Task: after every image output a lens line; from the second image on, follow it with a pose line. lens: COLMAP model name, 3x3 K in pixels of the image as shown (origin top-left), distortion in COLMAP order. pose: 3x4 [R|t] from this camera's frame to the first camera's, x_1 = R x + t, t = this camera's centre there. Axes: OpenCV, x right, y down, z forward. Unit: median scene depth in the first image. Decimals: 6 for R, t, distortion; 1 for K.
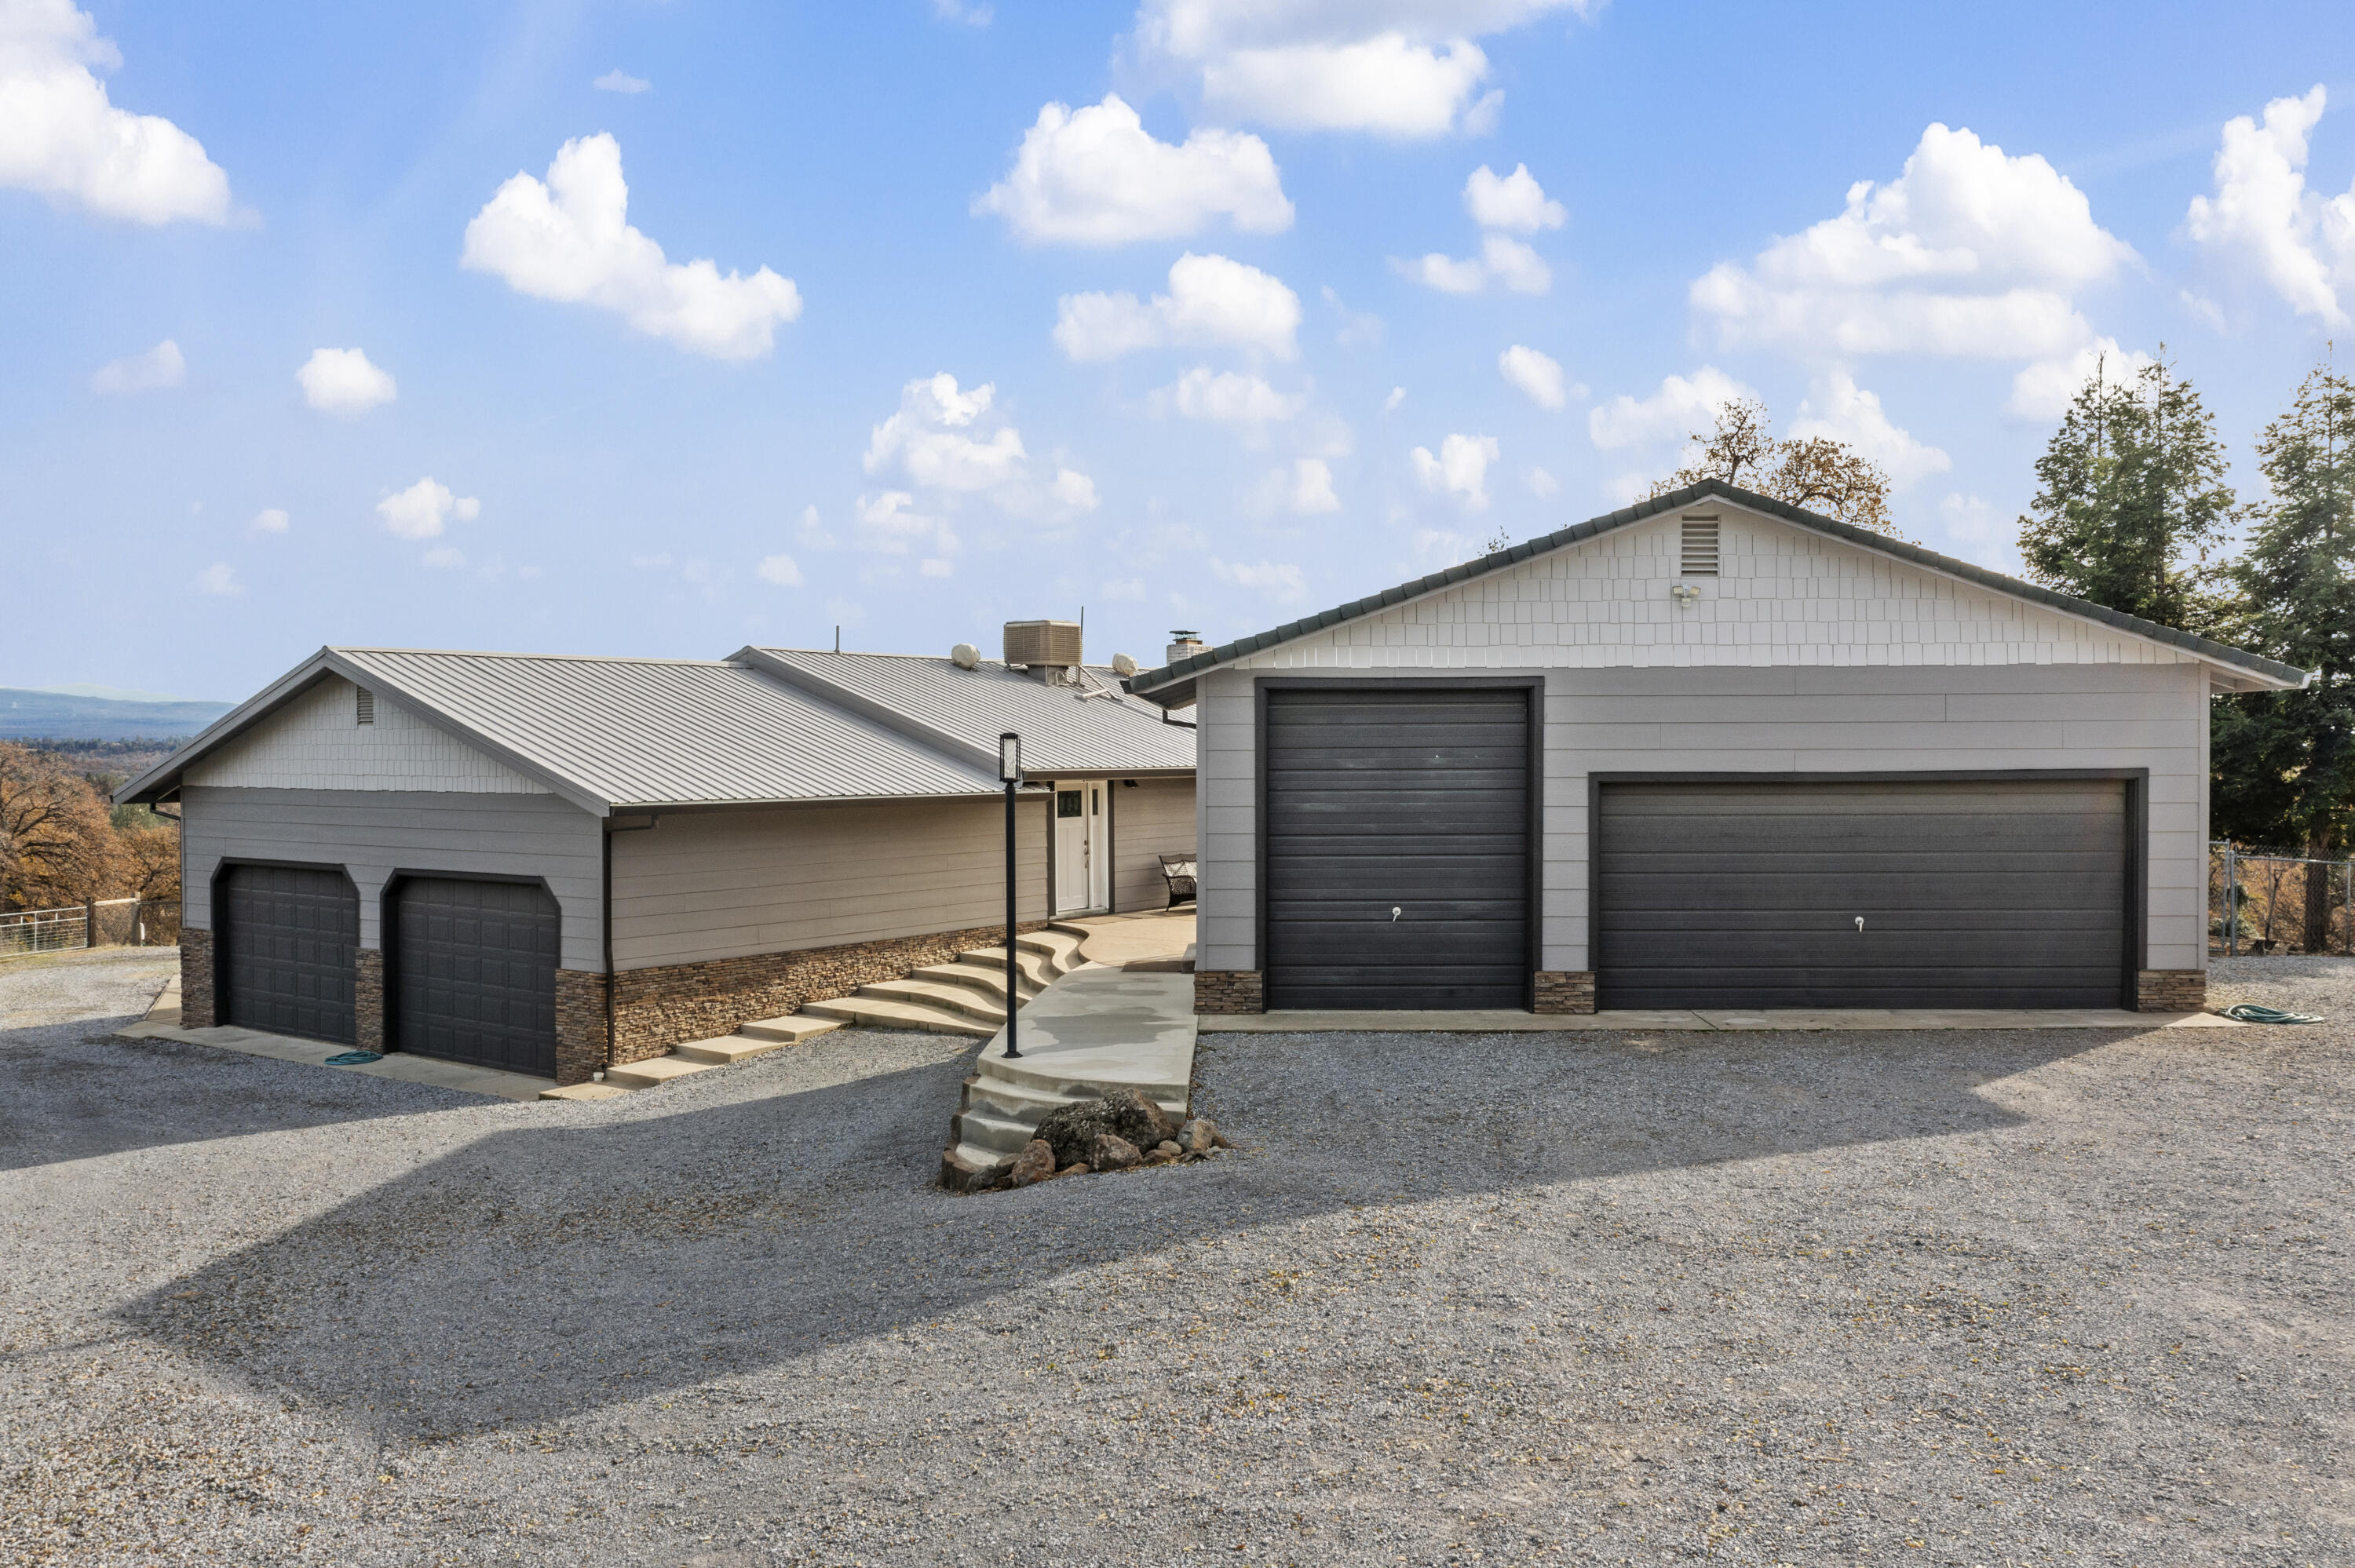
lens RADIAL K [[1994.2, 0, 1294.9], [0, 1994.2, 790.7], [0, 0, 1]] dist [-0.000074, 0.000609]
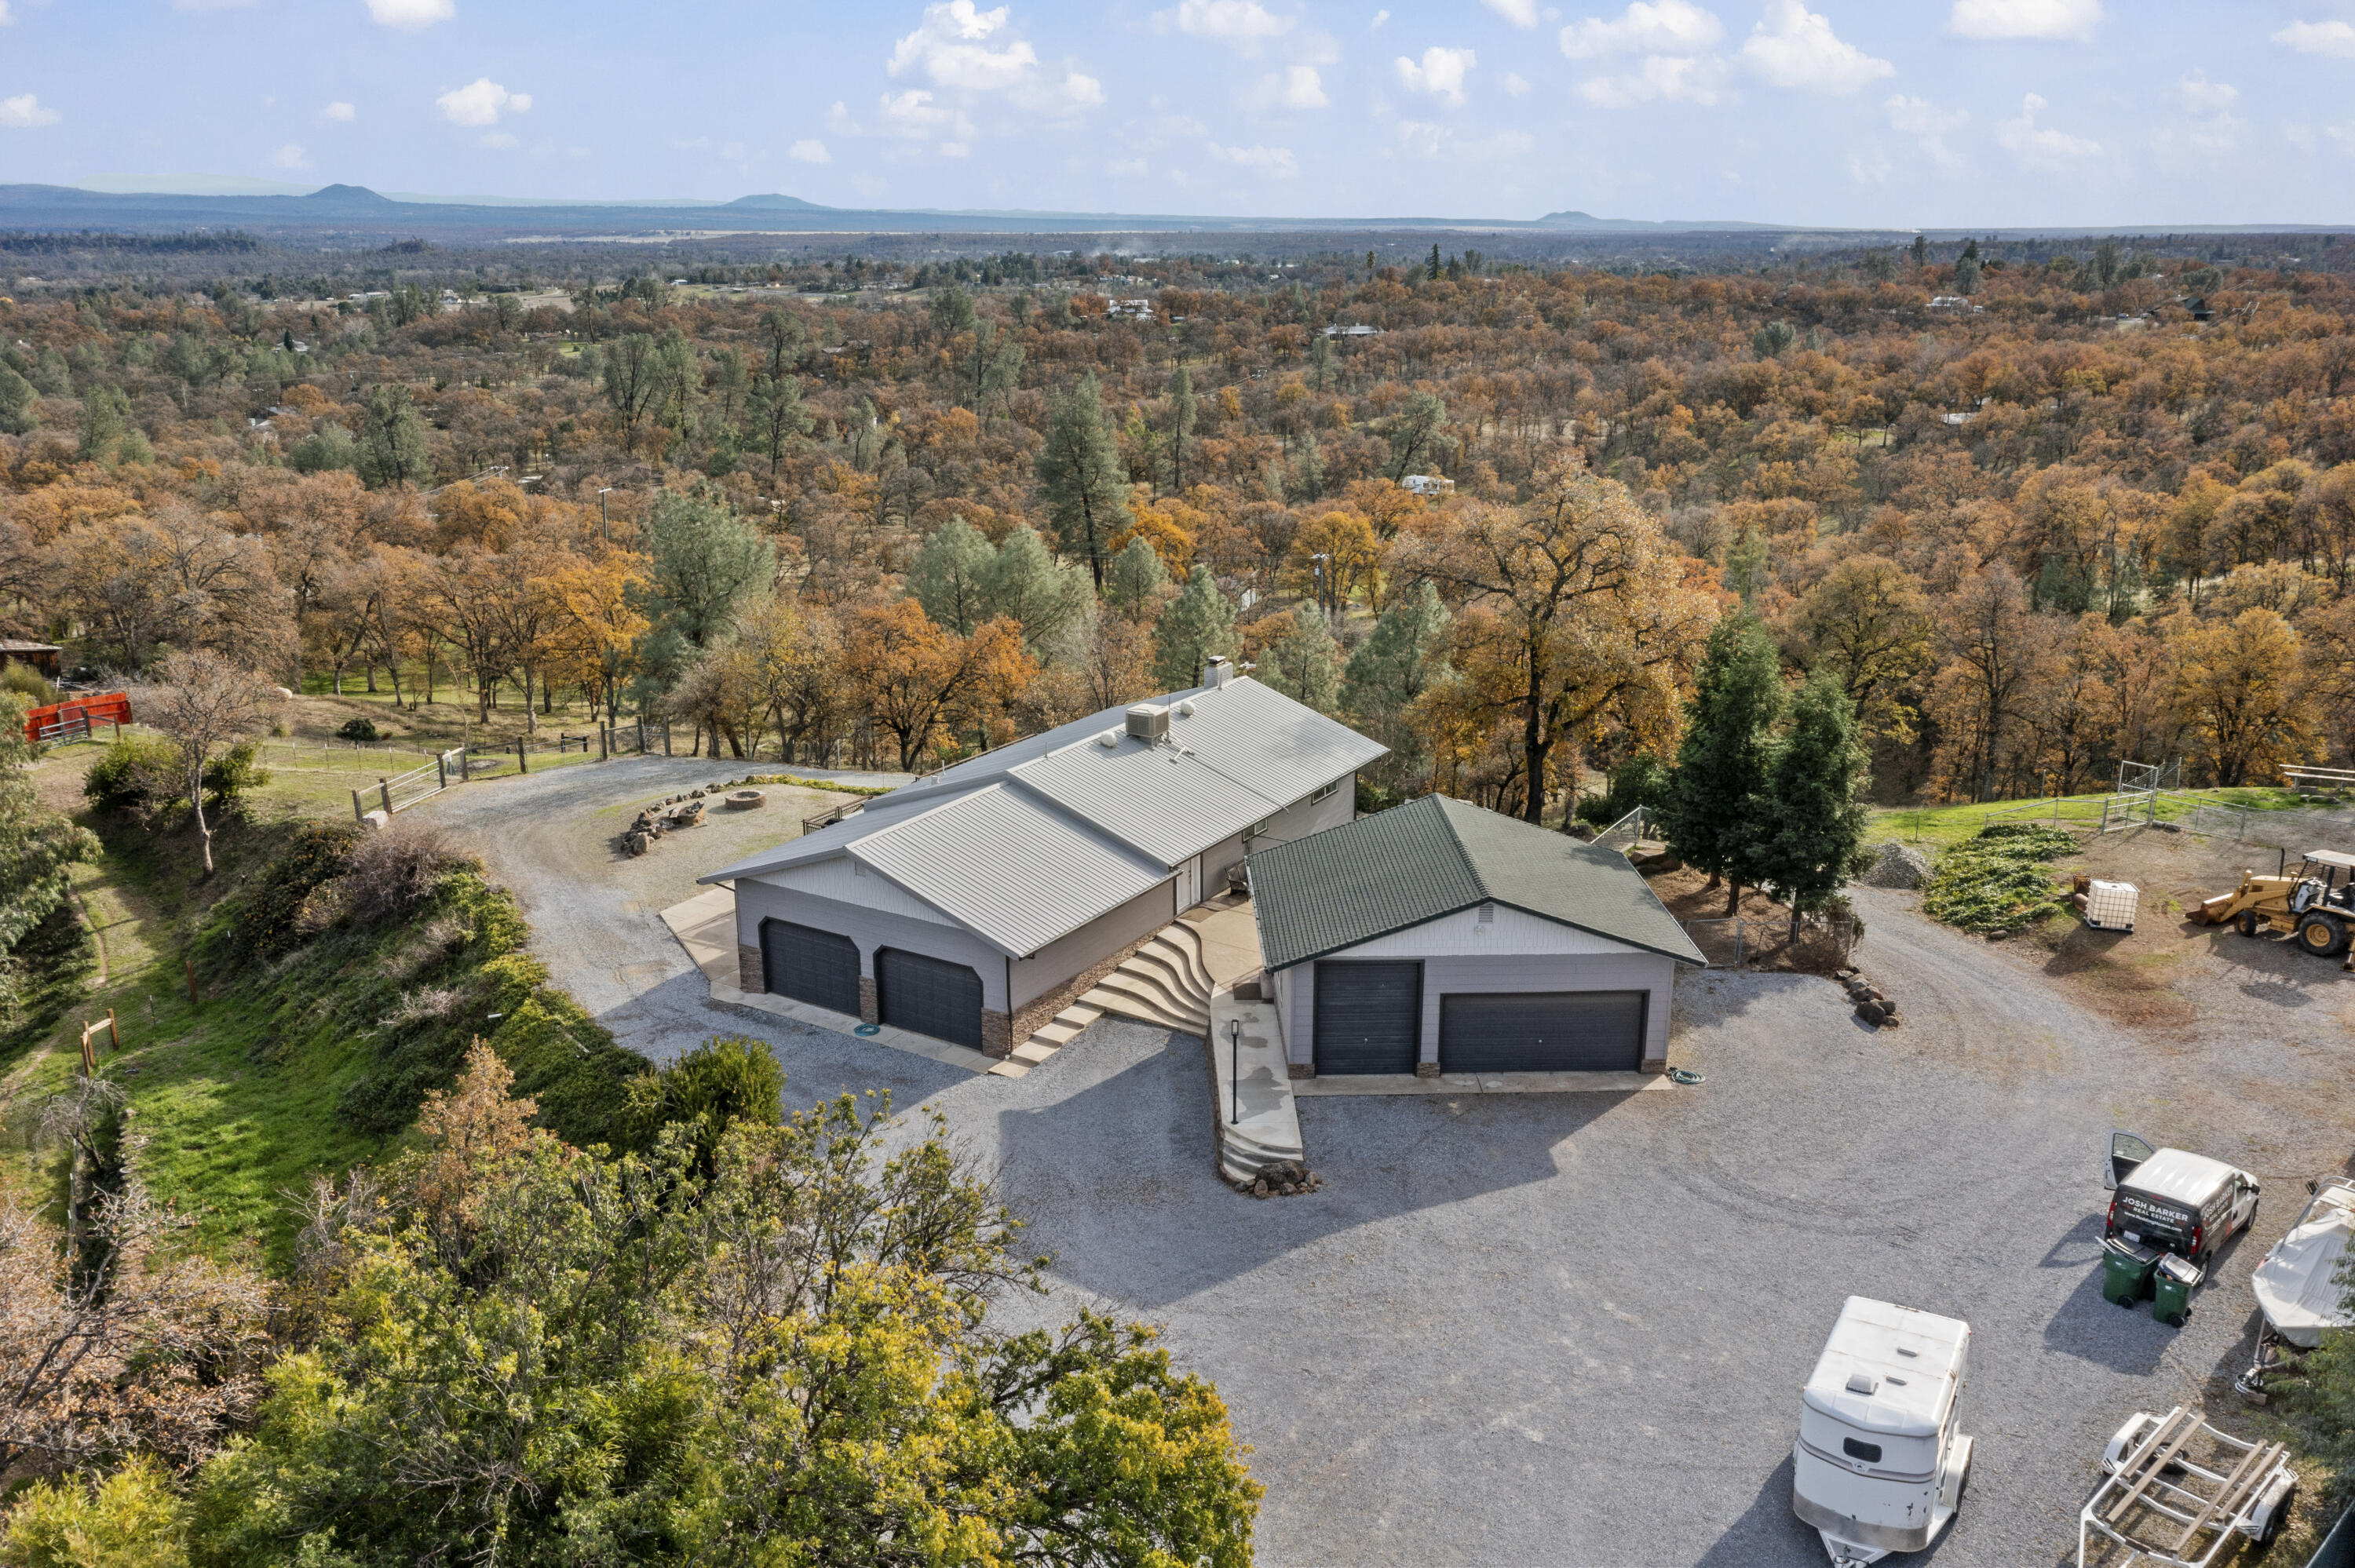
lens RADIAL K [[1984.0, 0, 1236.5], [0, 1984.0, 782.4], [0, 0, 1]] dist [-0.000227, 0.001061]
pose [[0.999711, -0.006268, -0.023223, -0.004804], [0.012854, 0.955249, 0.295522, -0.112869], [0.020332, -0.295735, 0.955054, -0.141499]]
